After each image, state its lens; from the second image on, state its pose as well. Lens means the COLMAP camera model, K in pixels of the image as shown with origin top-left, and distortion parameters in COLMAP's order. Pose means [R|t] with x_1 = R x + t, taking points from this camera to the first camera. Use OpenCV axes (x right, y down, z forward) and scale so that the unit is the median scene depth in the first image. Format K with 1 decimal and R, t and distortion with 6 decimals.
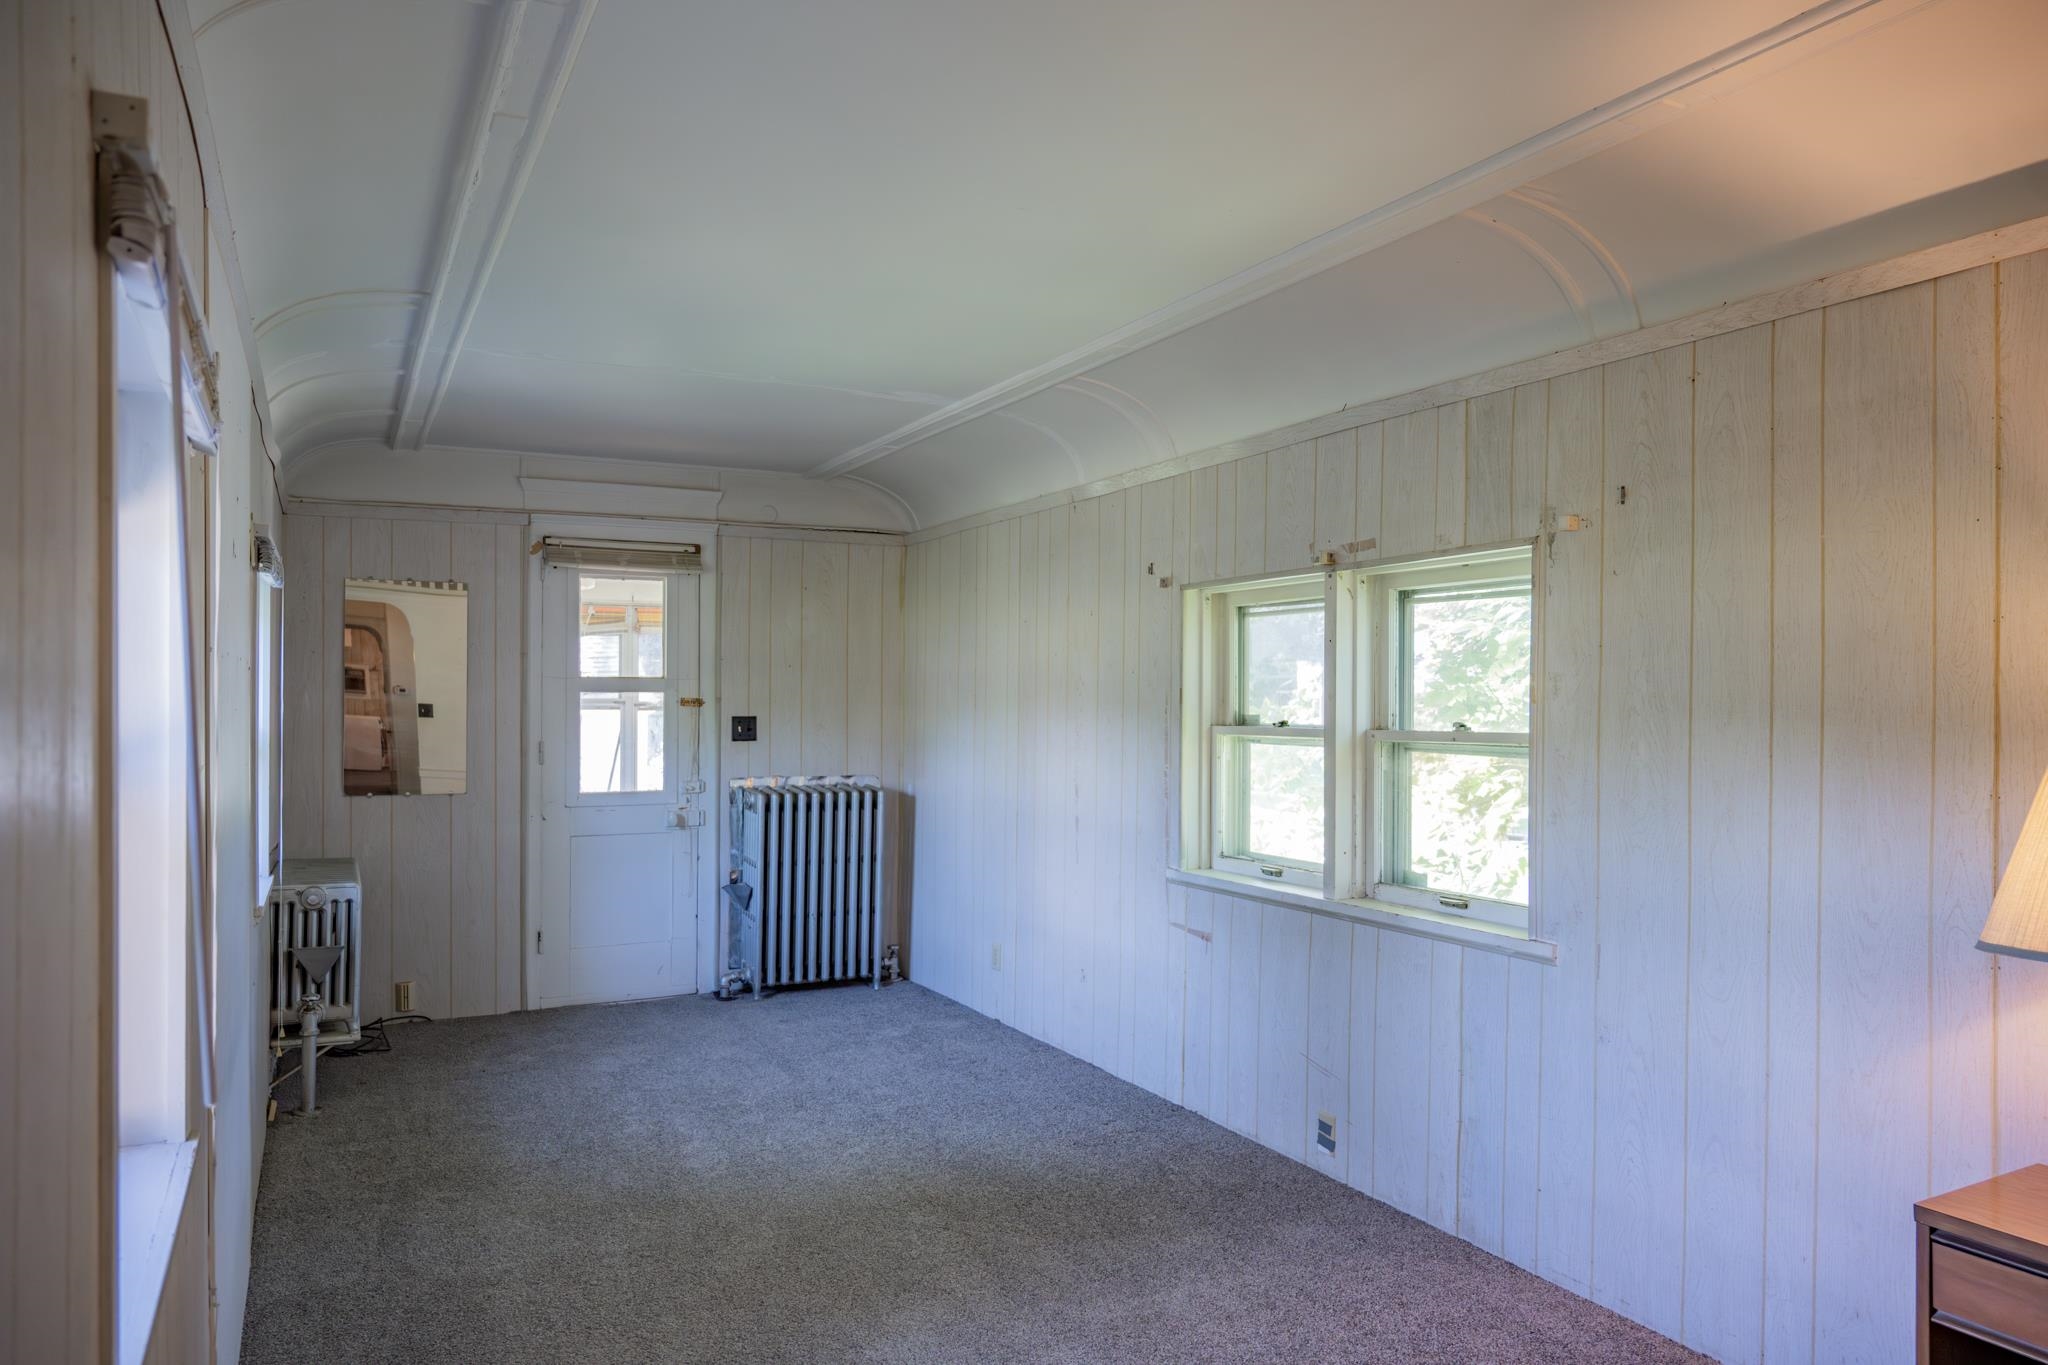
lens RADIAL K [[1381.2, 0, 1020.0], [0, 1381.2, 677.5], [0, 0, 1]] dist [-0.006846, -0.002428]
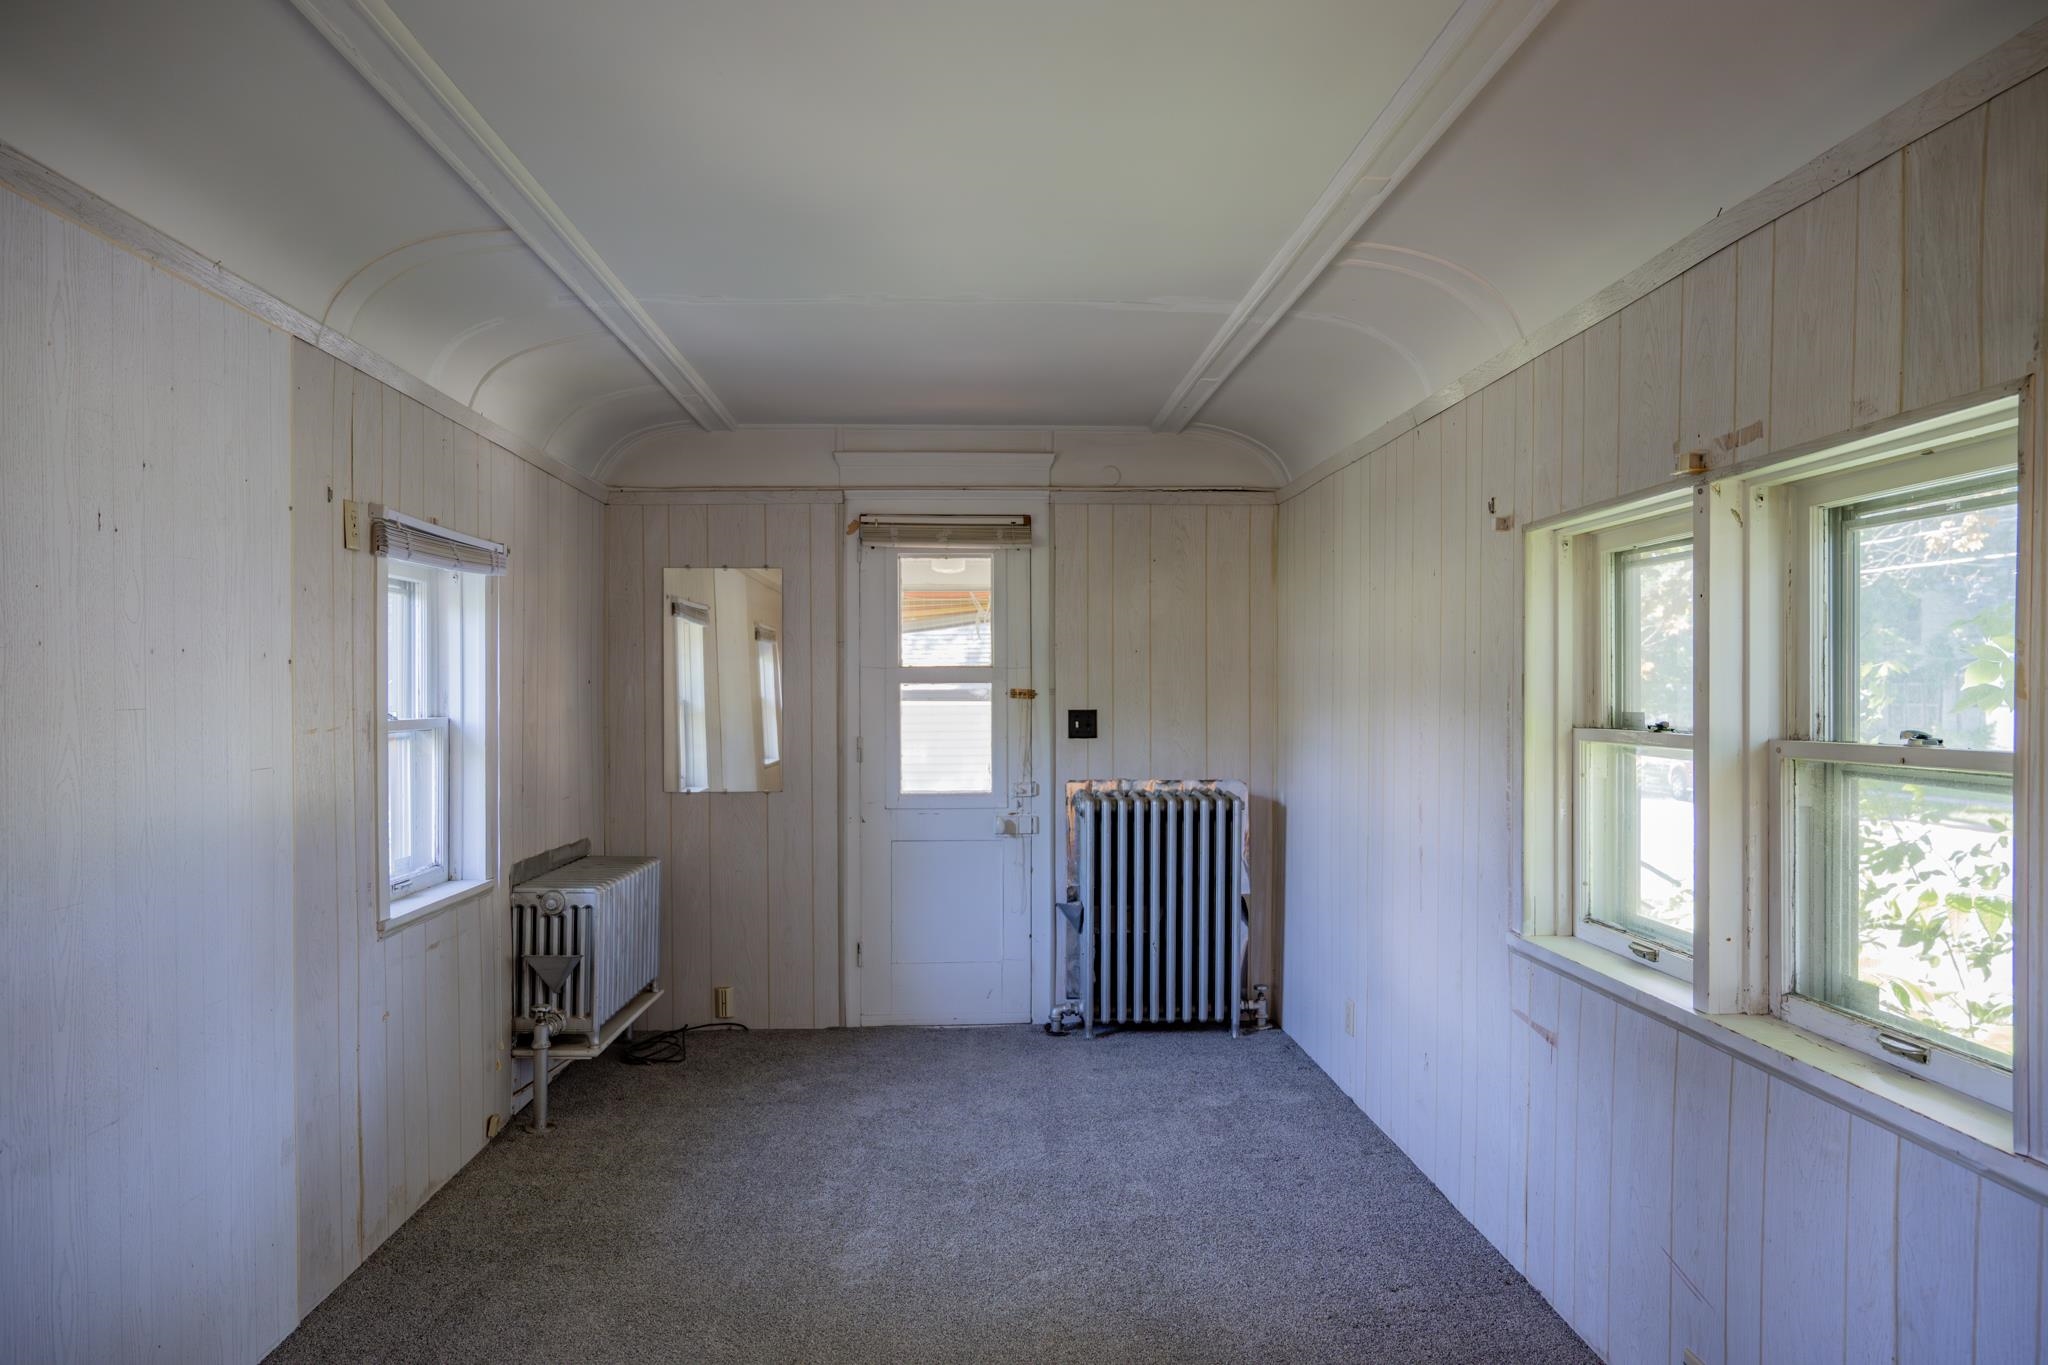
lens RADIAL K [[1381.2, 0, 1020.0], [0, 1381.2, 677.5], [0, 0, 1]] dist [-0.006846, -0.002428]
pose [[0.912159, -0.007254, -0.409772, 0.156455], [0.010800, 0.999922, 0.006339, 0.002267], [0.409694, -0.010207, 0.912166, 0.243712]]
